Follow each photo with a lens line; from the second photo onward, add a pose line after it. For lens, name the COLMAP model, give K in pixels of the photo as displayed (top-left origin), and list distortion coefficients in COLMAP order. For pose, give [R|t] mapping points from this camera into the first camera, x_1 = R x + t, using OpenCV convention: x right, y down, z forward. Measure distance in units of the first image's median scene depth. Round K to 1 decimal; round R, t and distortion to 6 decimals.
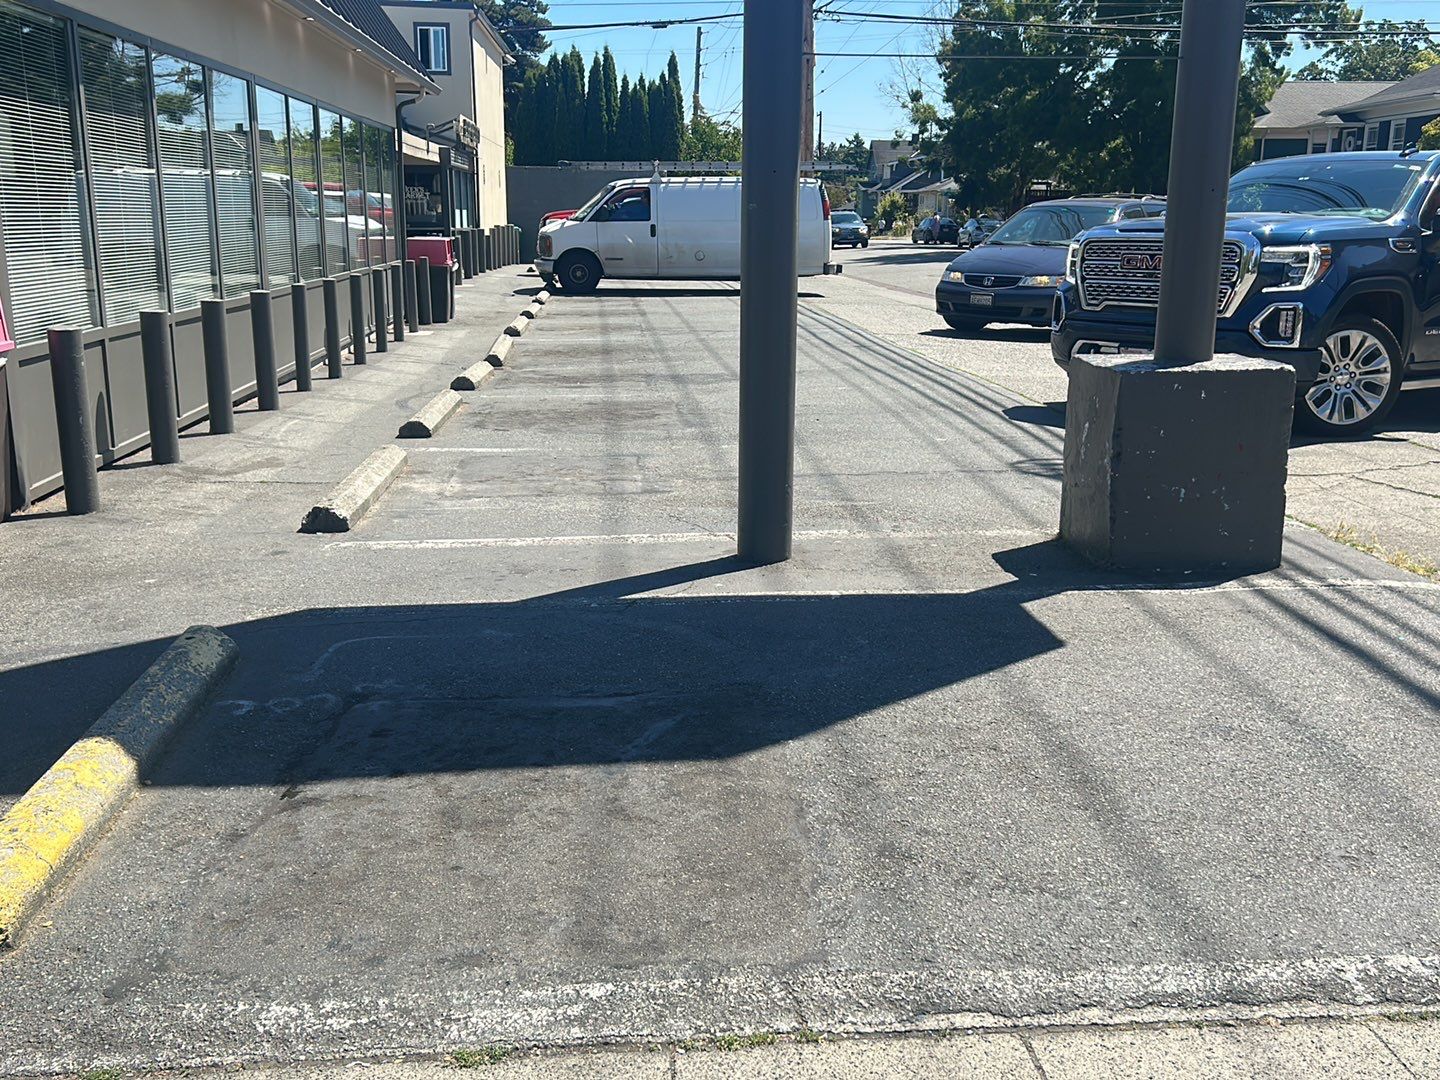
lens RADIAL K [[1265.1, 0, 720.0], [0, 1265.1, 540.0], [0, 0, 1]] dist [0.049949, -0.017782]
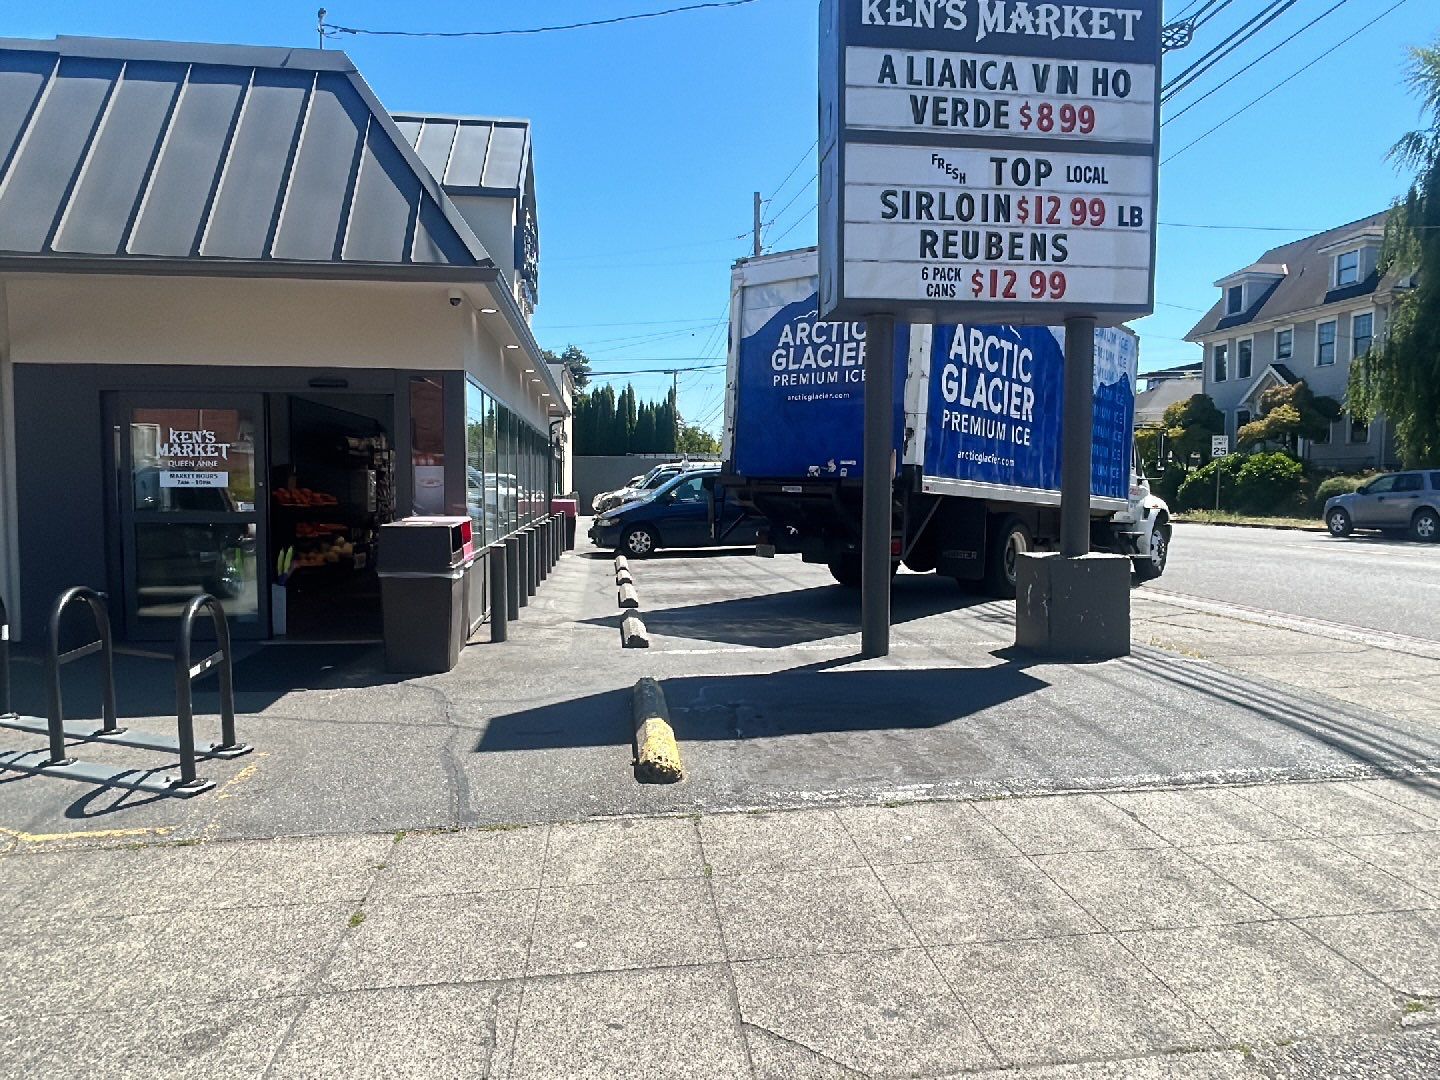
lens RADIAL K [[873.0, 0, 720.0], [0, 873.0, 540.0], [0, 0, 1]] dist [-0.000294, 0.000541]
pose [[0.998939, -0.008761, 0.045221, -0.478077], [0.017056, 0.982314, -0.186464, 0.157432], [-0.042788, 0.187037, 0.981421, -0.632100]]
